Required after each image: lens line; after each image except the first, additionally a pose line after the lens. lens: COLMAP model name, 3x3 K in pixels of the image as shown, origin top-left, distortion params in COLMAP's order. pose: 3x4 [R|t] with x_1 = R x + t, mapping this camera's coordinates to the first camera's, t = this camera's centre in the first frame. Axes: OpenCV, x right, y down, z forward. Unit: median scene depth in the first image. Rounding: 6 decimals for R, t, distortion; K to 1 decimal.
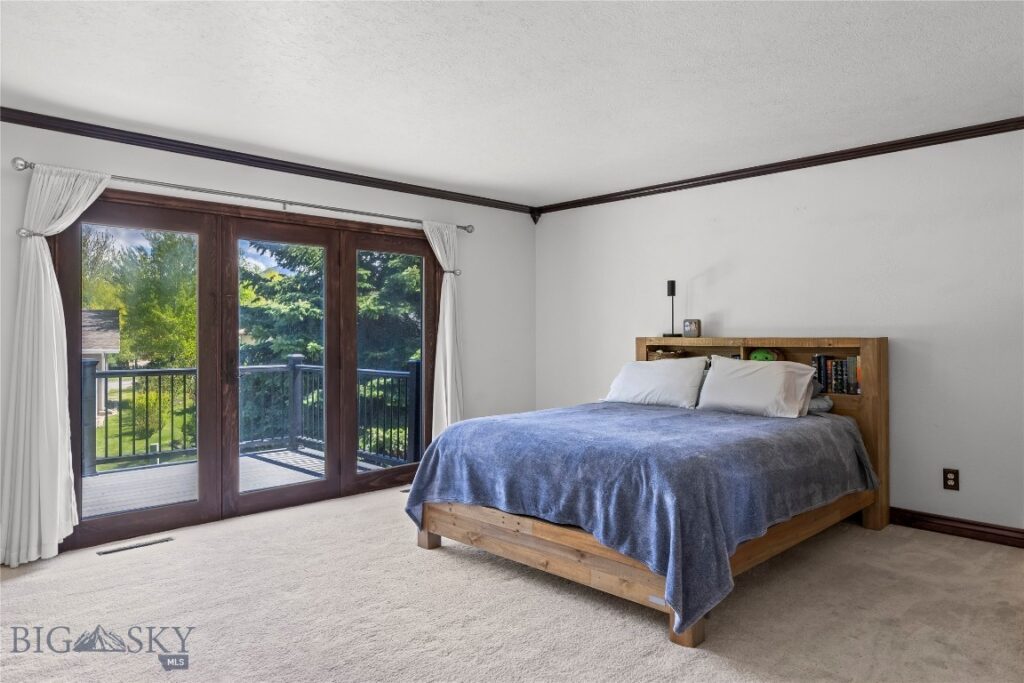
lens RADIAL K [[662.8, 0, 517.8], [0, 662.8, 335.2], [0, 0, 1]] dist [0.000005, -0.000591]
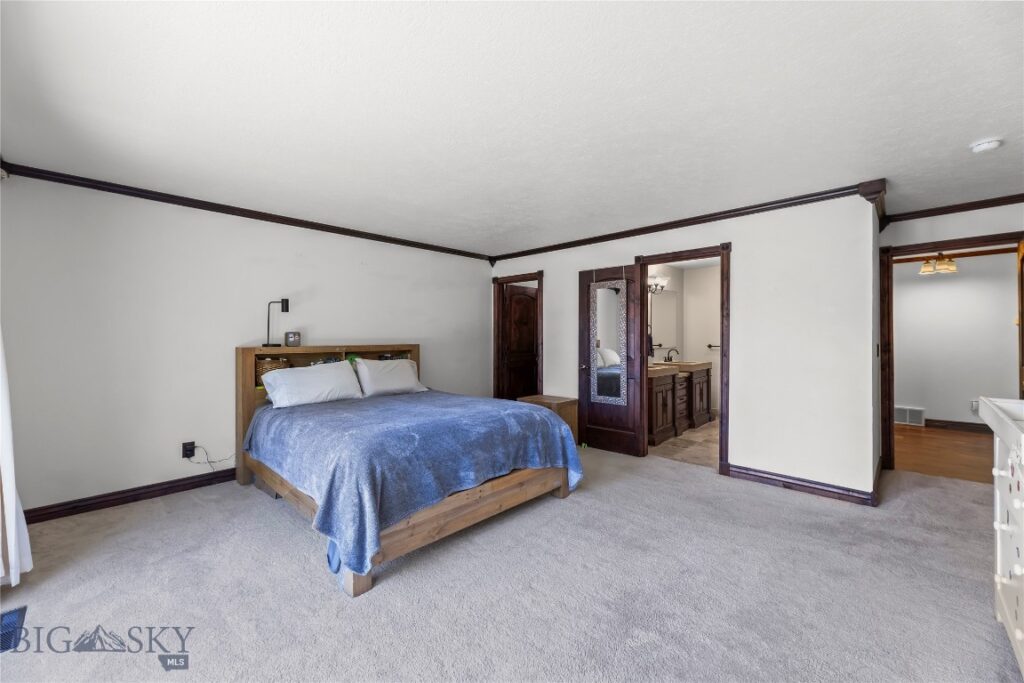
lens RADIAL K [[403.9, 0, 520.8], [0, 403.9, 344.4], [0, 0, 1]] dist [0.005860, -0.000991]
pose [[-0.024753, -0.003466, 0.999688, -0.632911], [0.009435, 0.999949, 0.003700, 0.000770], [-0.999649, 0.009524, -0.024719, 0.766752]]
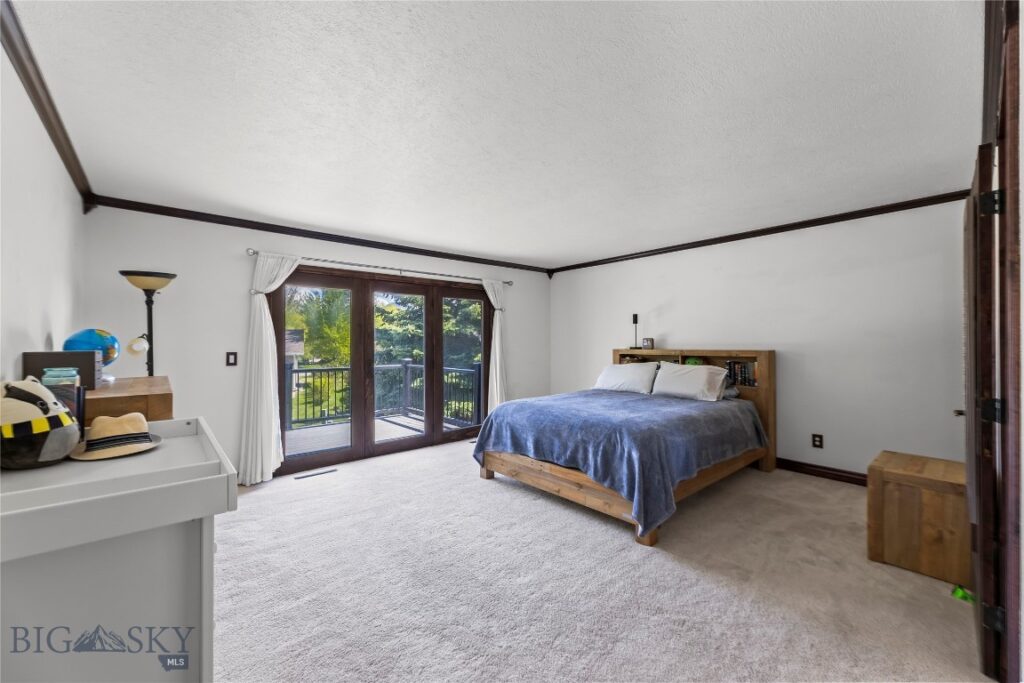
lens RADIAL K [[403.9, 0, 512.1], [0, 403.9, 342.8], [0, 0, 1]] dist [0.005860, -0.000991]
pose [[0.997810, -0.003180, -0.066069, -0.003372], [0.003194, 0.999995, 0.000110, -0.017602], [0.066068, -0.000321, 0.997815, -0.004867]]
